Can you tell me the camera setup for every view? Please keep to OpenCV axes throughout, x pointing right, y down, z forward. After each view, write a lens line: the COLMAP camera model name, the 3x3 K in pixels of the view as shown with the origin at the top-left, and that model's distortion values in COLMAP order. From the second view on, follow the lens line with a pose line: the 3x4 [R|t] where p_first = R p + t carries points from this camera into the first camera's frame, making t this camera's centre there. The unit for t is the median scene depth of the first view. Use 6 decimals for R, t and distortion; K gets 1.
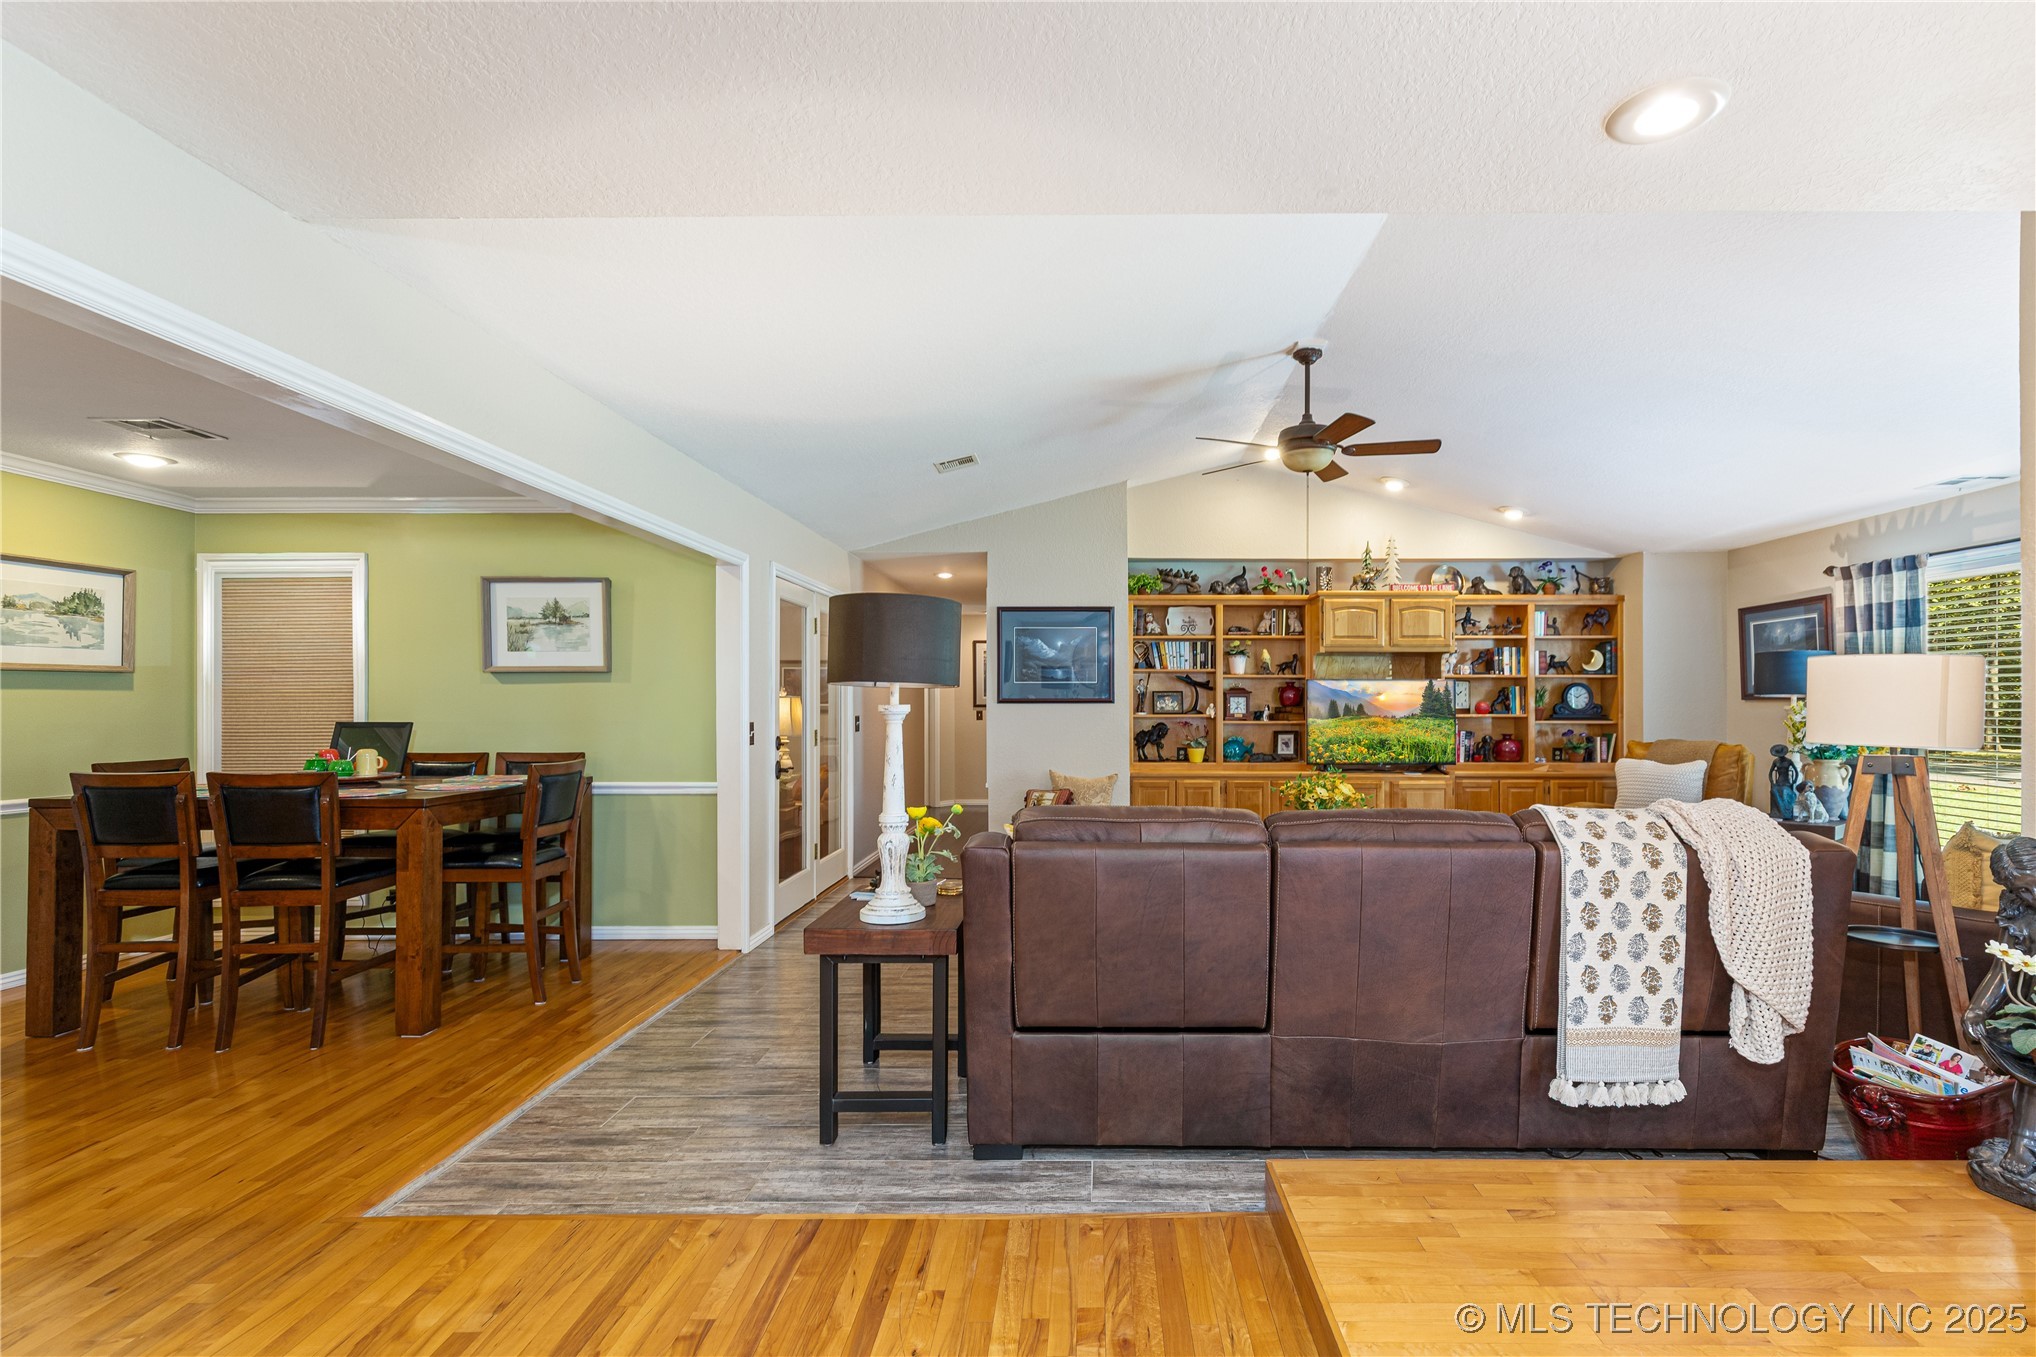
lens RADIAL K [[928.8, 0, 1072.2], [0, 928.8, 702.7], [0, 0, 1]] dist [0.009631, -0.002173]
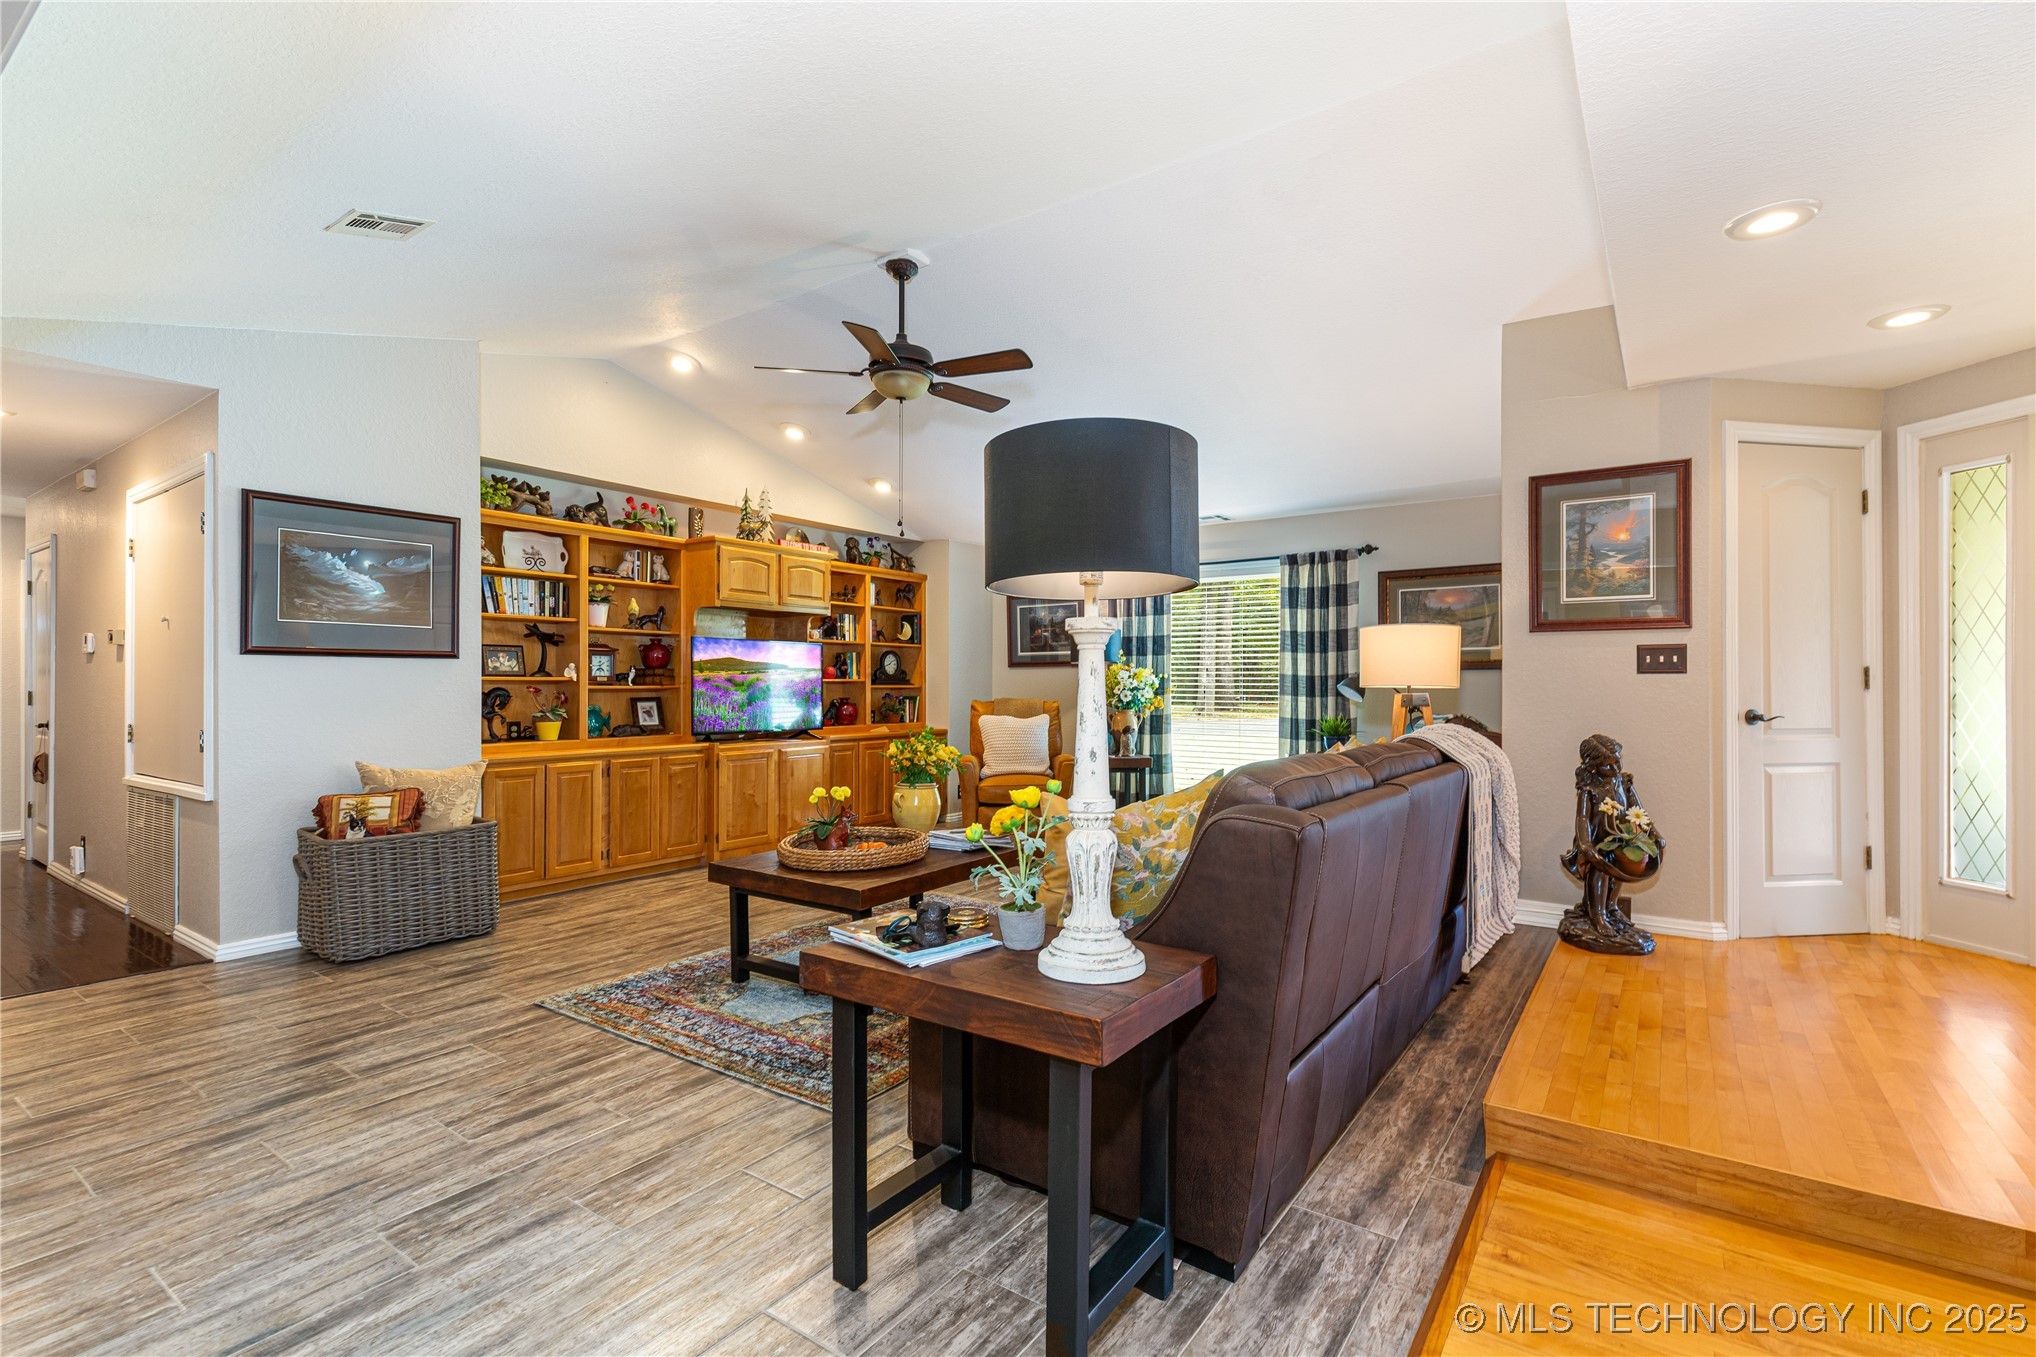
lens RADIAL K [[928.8, 0, 1016.6], [0, 928.8, 677.4], [0, 0, 1]] dist [0.009631, -0.002173]
pose [[0.568801, 0.006347, 0.822451, -0.380011], [-0.004340, 0.999979, -0.004715, 0.020832], [-0.822464, -0.000888, 0.568817, 0.362259]]
